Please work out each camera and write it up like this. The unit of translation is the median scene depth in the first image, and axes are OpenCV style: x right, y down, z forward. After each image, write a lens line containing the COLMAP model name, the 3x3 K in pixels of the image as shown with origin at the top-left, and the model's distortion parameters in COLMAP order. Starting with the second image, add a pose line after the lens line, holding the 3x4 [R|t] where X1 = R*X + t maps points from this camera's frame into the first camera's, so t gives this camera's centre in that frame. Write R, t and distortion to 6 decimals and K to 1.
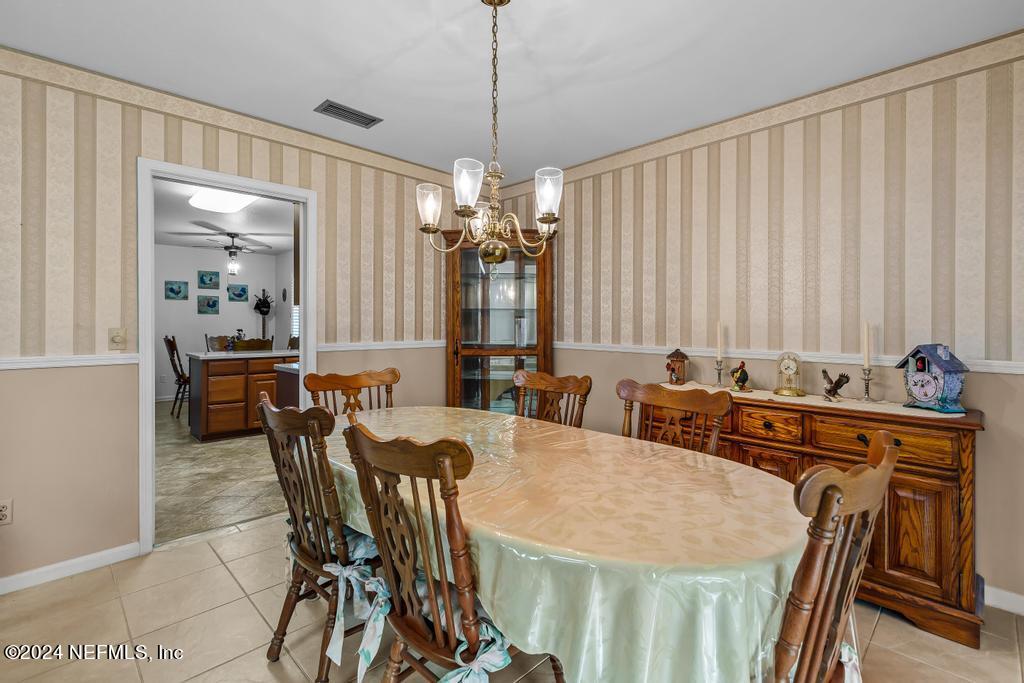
lens RADIAL K [[470.1, 0, 511.3], [0, 470.1, 334.6], [0, 0, 1]] dist [-0.002143, -0.000166]
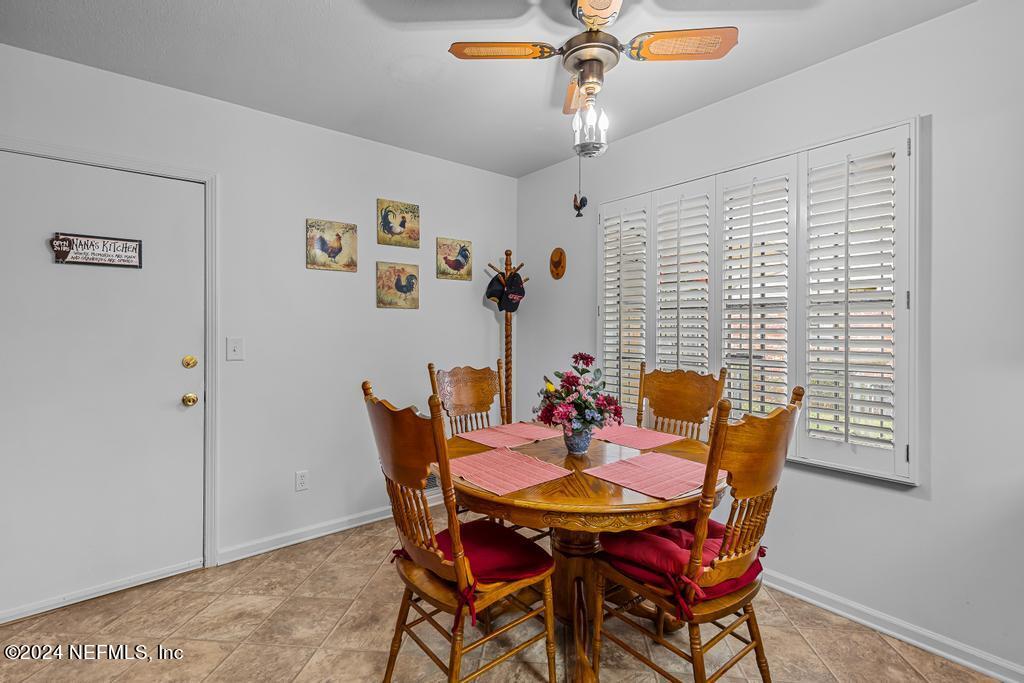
lens RADIAL K [[470.1, 0, 516.1], [0, 470.1, 335.1], [0, 0, 1]] dist [-0.002143, -0.000166]
pose [[0.995943, -0.000594, -0.089981, -0.506524], [0.000215, 0.999991, -0.004225, -0.019079], [0.089983, 0.004189, 0.995934, 0.606065]]
